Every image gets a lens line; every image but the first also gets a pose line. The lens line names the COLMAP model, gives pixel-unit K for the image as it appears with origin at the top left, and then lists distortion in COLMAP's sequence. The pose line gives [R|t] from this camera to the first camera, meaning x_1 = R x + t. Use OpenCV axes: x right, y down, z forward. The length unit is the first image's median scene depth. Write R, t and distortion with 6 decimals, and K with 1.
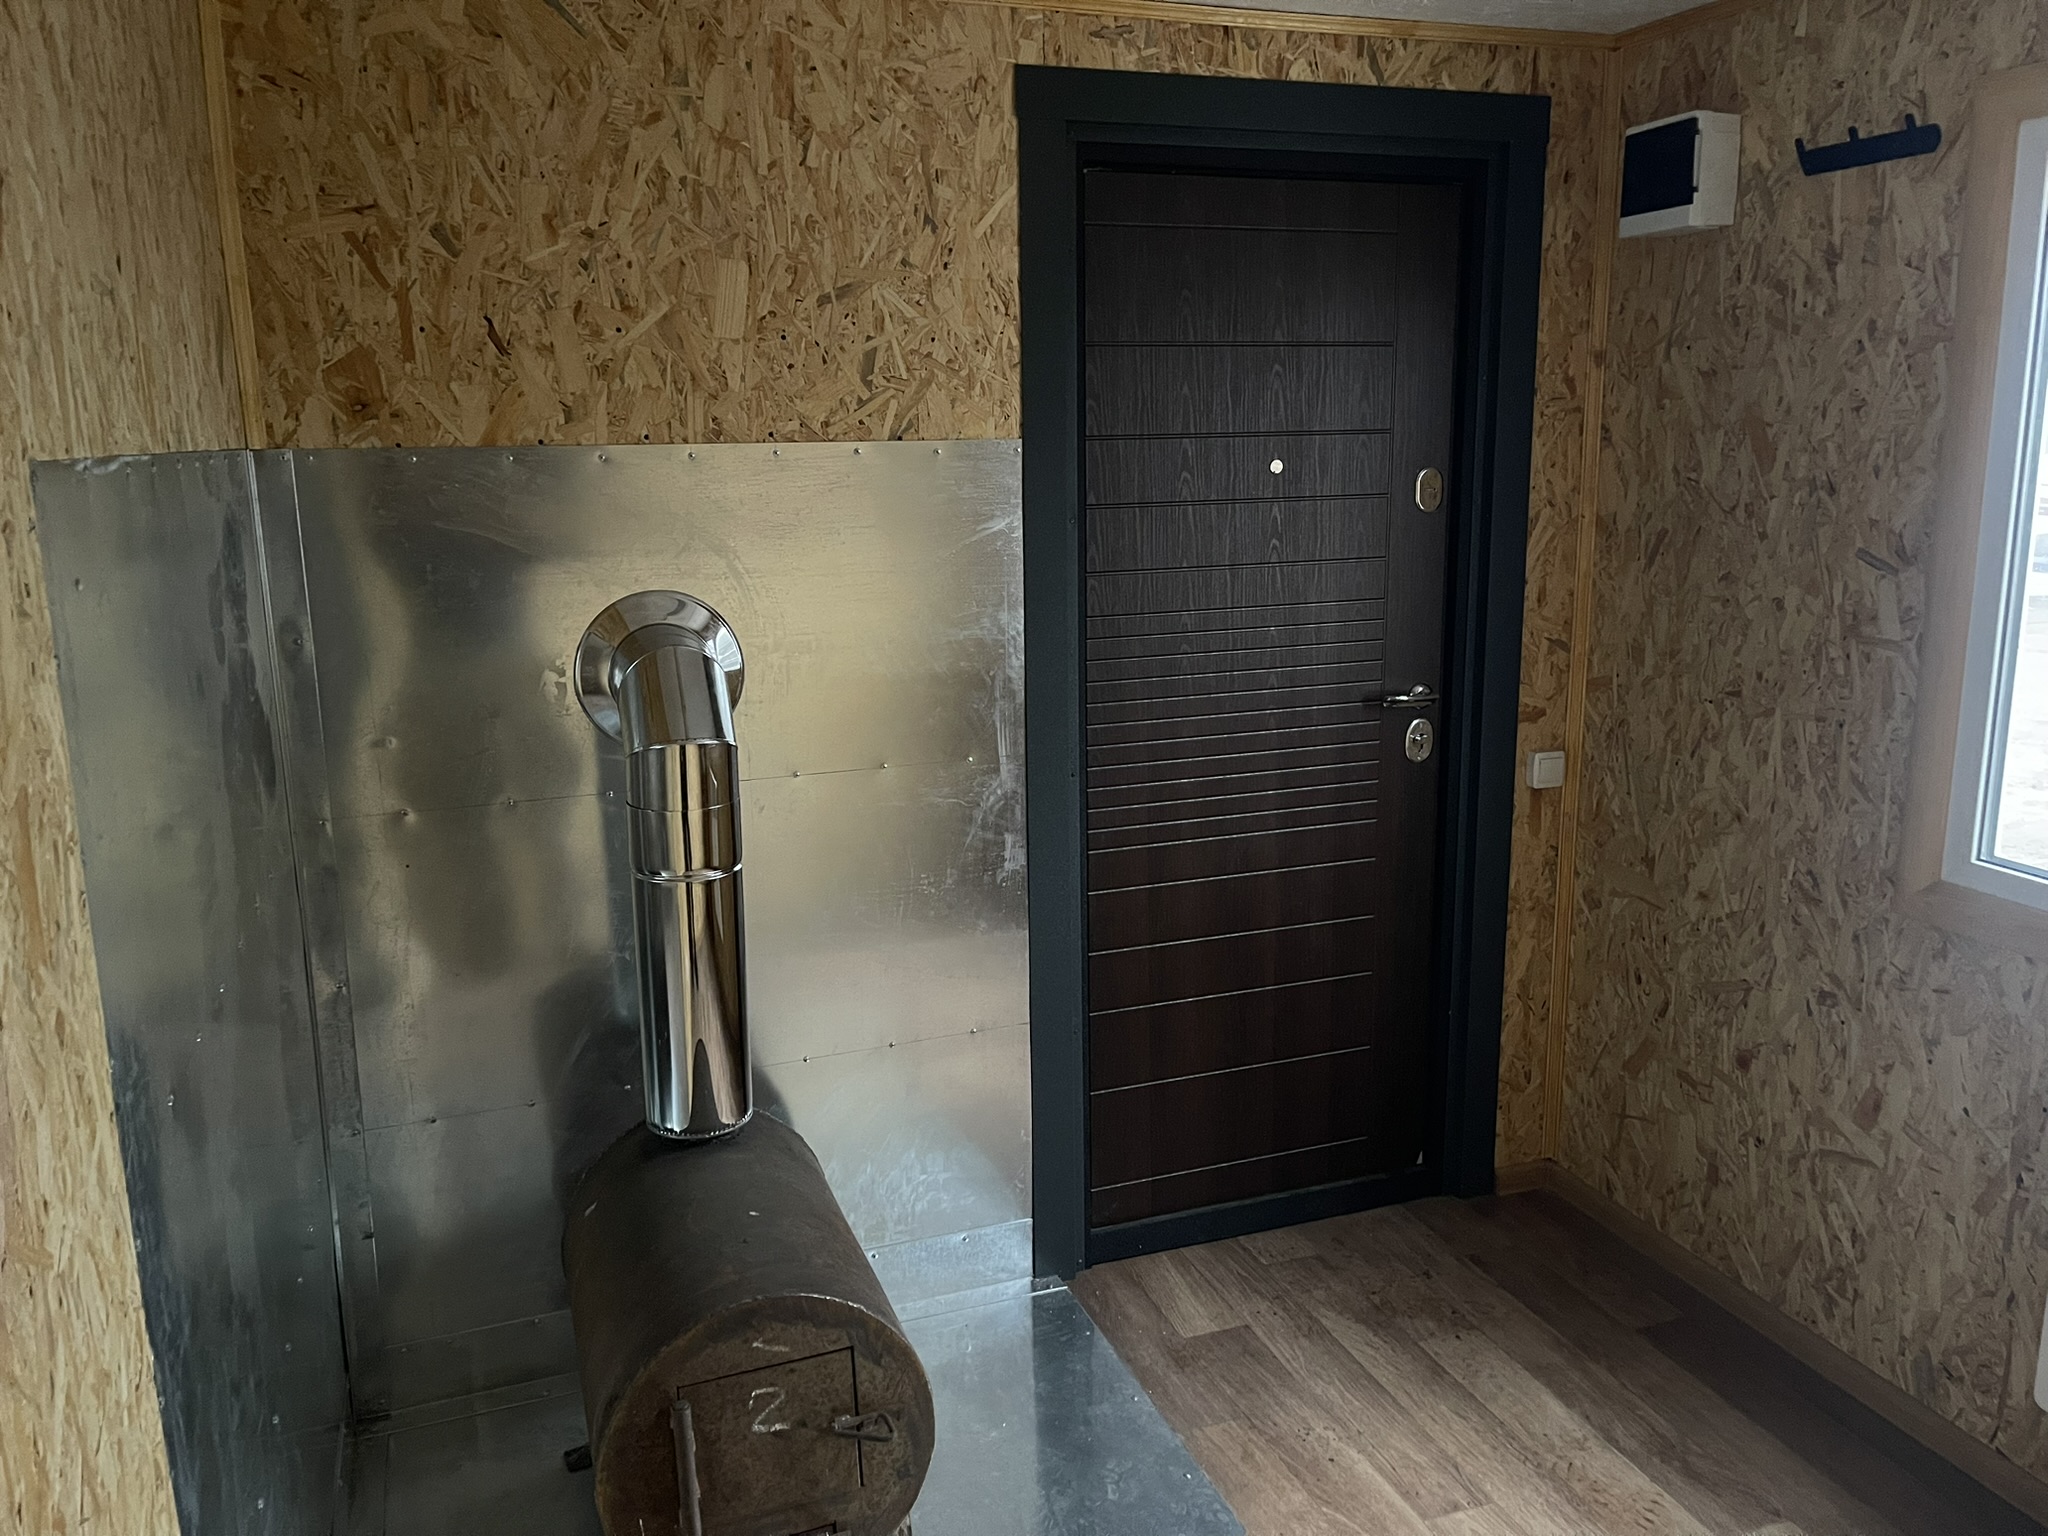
lens RADIAL K [[1516.0, 0, 1012.8], [0, 1516.0, 761.2], [0, 0, 1]] dist [0.072270, -0.100216]
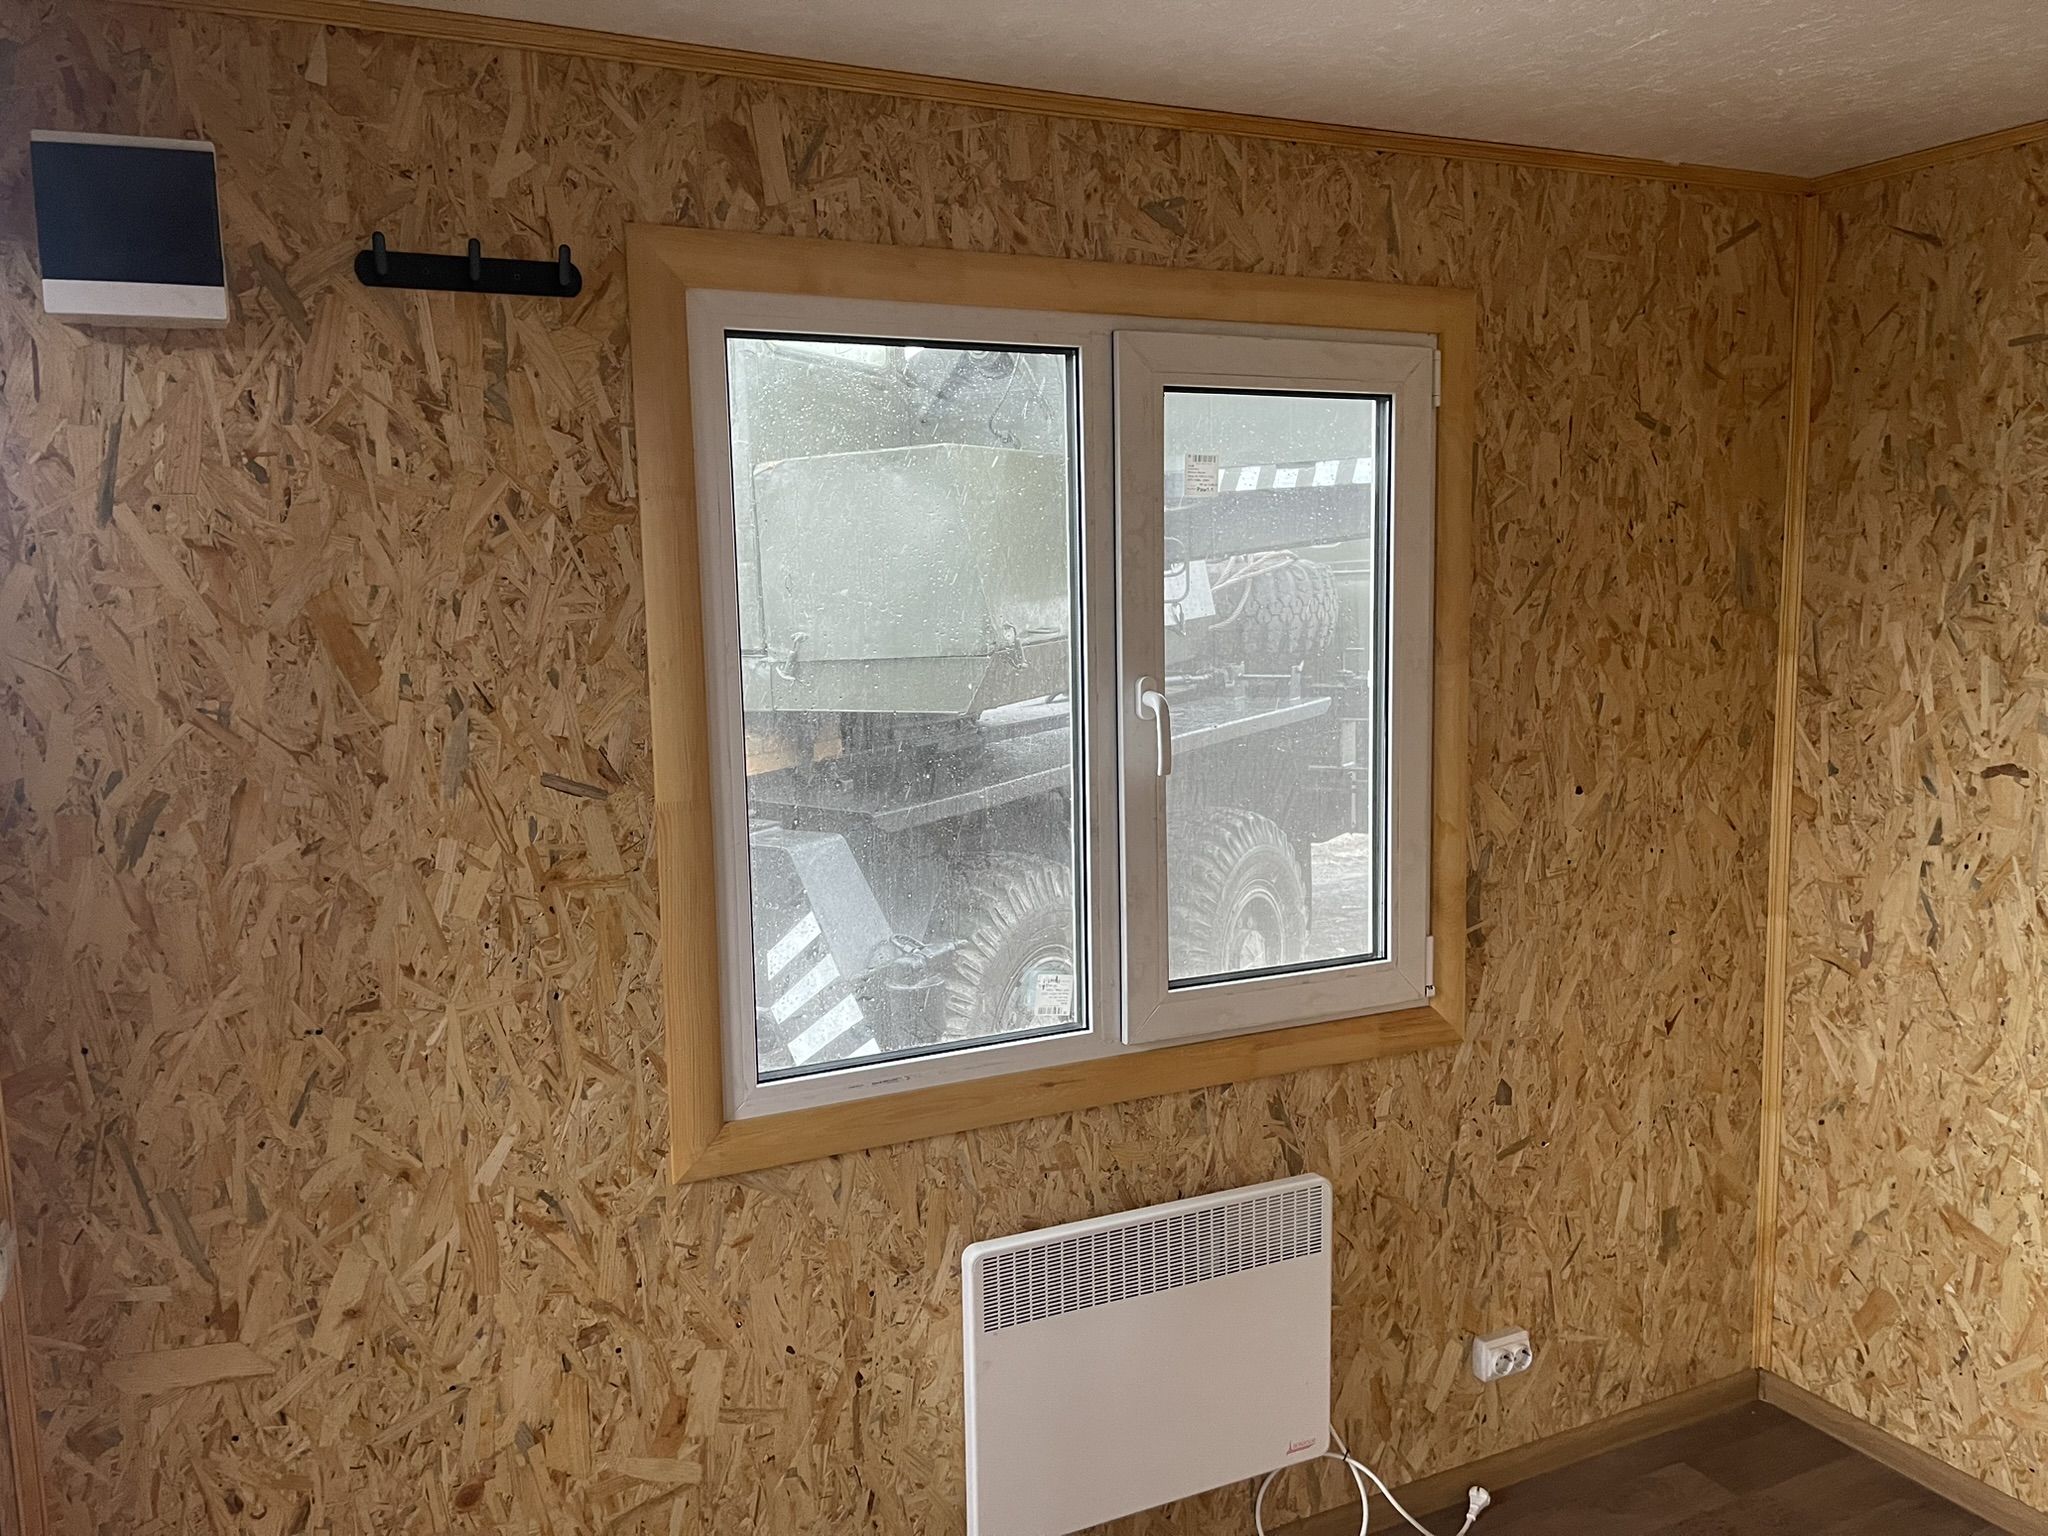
lens RADIAL K [[1516.0, 0, 1012.8], [0, 1516.0, 761.2], [0, 0, 1]] dist [0.072270, -0.100216]
pose [[-0.098851, -0.103362, 0.989719, -0.246149], [0.231316, 0.964960, 0.123880, -0.182754], [-0.967844, 0.241183, -0.071478, 0.802686]]
